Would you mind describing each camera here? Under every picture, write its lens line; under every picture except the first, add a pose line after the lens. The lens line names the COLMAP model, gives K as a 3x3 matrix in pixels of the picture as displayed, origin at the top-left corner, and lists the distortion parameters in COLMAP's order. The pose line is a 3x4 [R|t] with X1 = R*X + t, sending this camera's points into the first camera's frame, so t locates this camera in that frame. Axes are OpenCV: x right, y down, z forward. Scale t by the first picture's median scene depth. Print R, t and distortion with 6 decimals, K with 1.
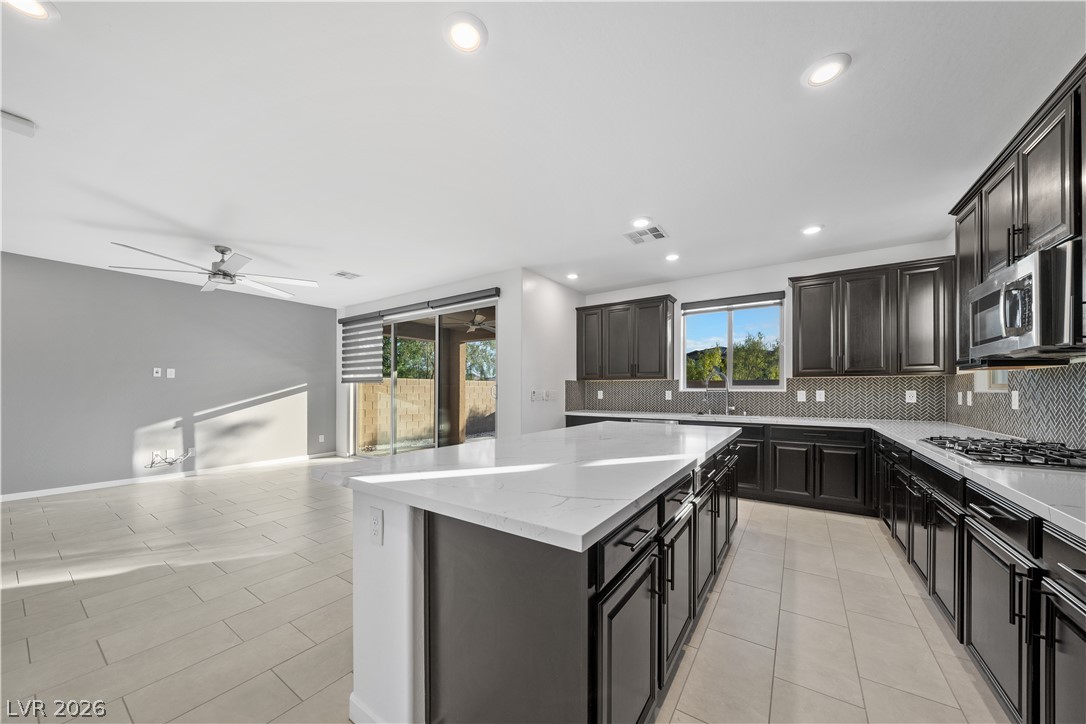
lens RADIAL K [[379.1, 0, 536.8], [0, 379.1, 391.3], [0, 0, 1]] dist [-0.007804, 0.000009]
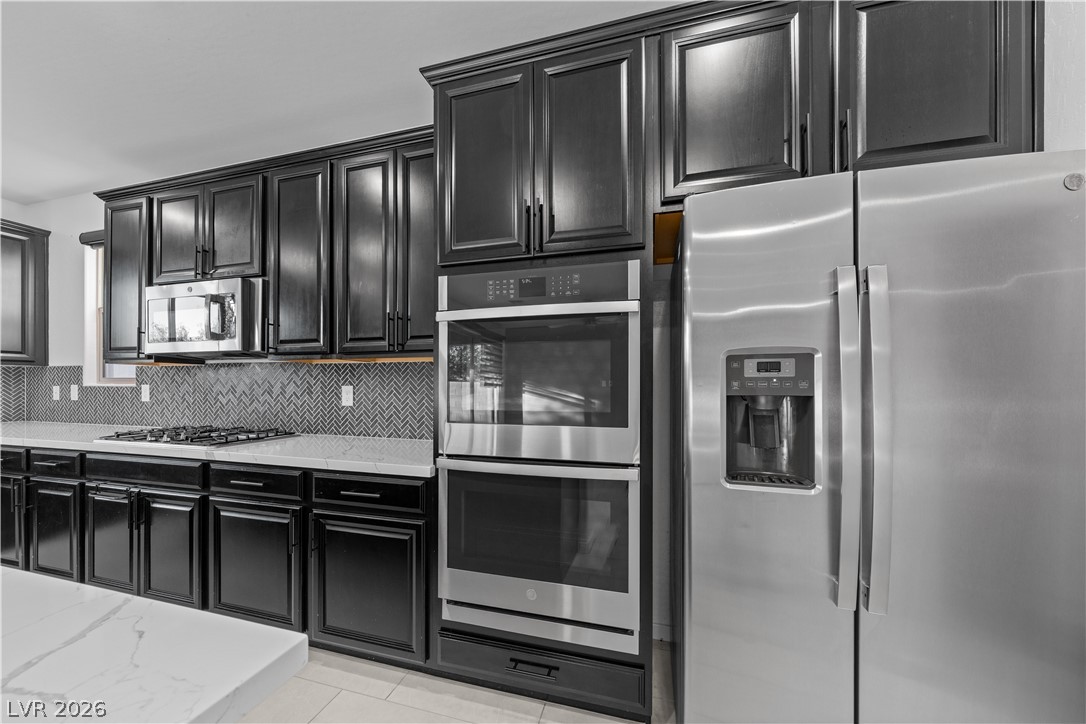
lens RADIAL K [[396.5, 0, 536.8], [0, 396.5, 387.3], [0, 0, 1]] dist [-0.004344, -0.000131]
pose [[-0.321824, -0.005799, 0.946782, -0.109437], [-0.000013, 0.999981, 0.006120, -0.000421], [-0.946799, 0.001958, -0.321818, 0.167223]]
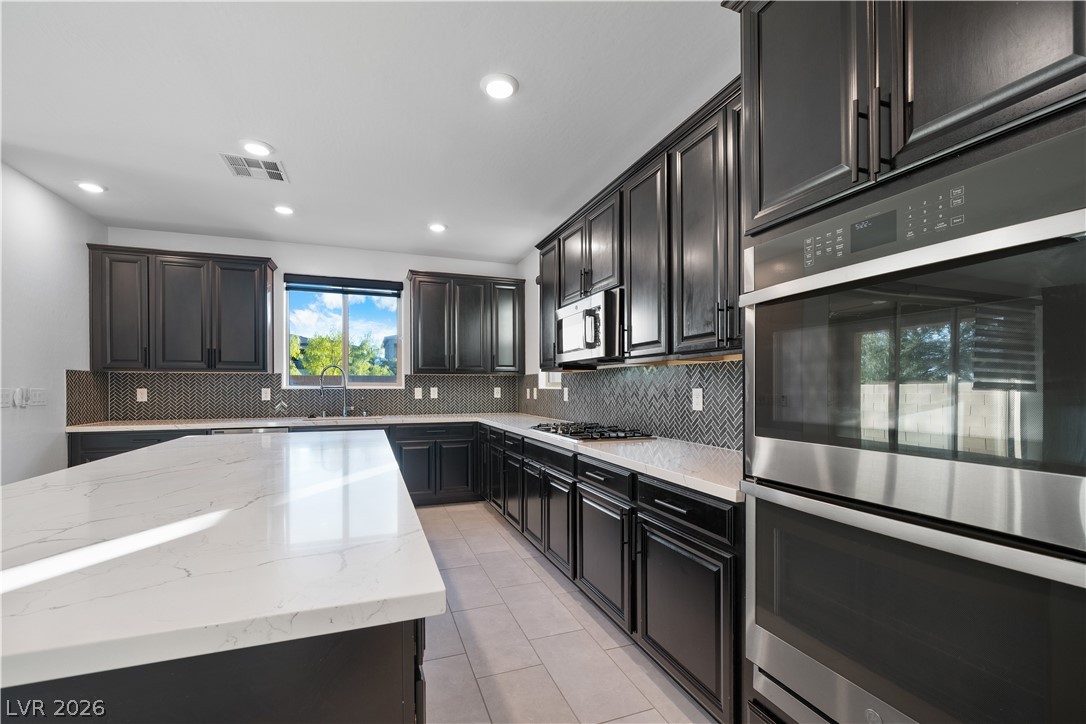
lens RADIAL K [[458.3, 0, 534.6], [0, 458.3, 389.9], [0, 0, 1]] dist [-0.001411, -0.000209]
pose [[0.578865, -0.005617, 0.815404, -0.094687], [0.003177, 0.999984, 0.004633, -0.000572], [-0.815417, -0.000091, 0.578874, 0.069133]]
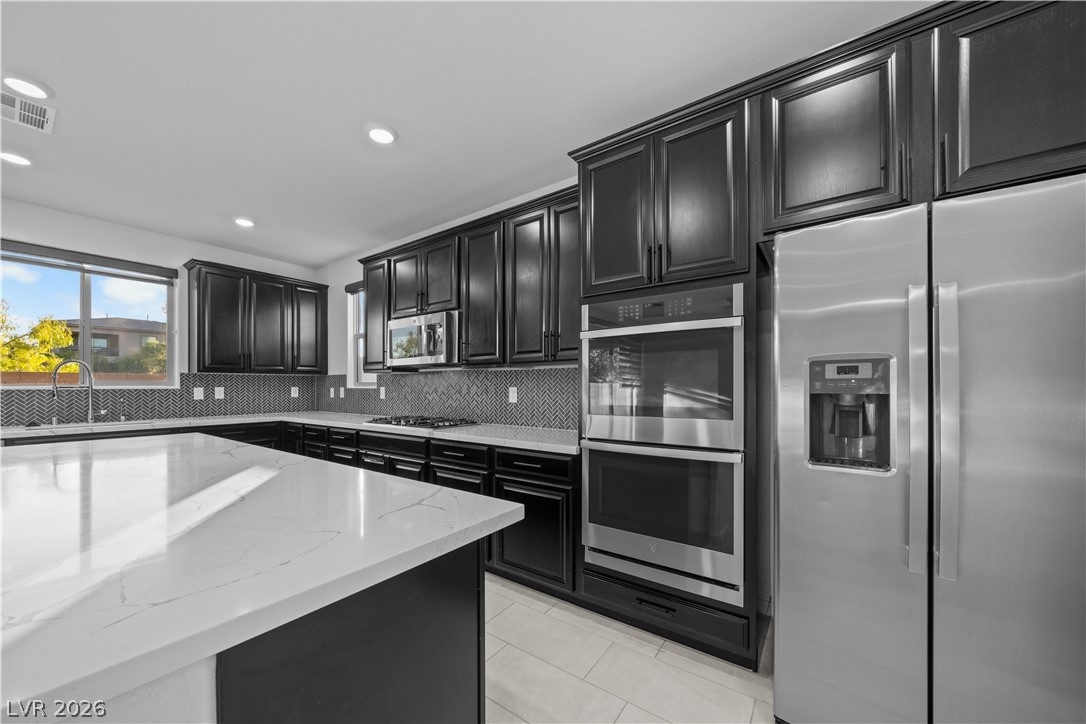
lens RADIAL K [[396.5, 0, 536.8], [0, 396.5, 387.3], [0, 0, 1]] dist [-0.004344, -0.000131]
pose [[0.023247, -0.002487, 0.999727, -0.224756], [0.004656, 0.999986, 0.002379, -0.000340], [-0.999719, 0.004599, 0.023258, 0.179835]]
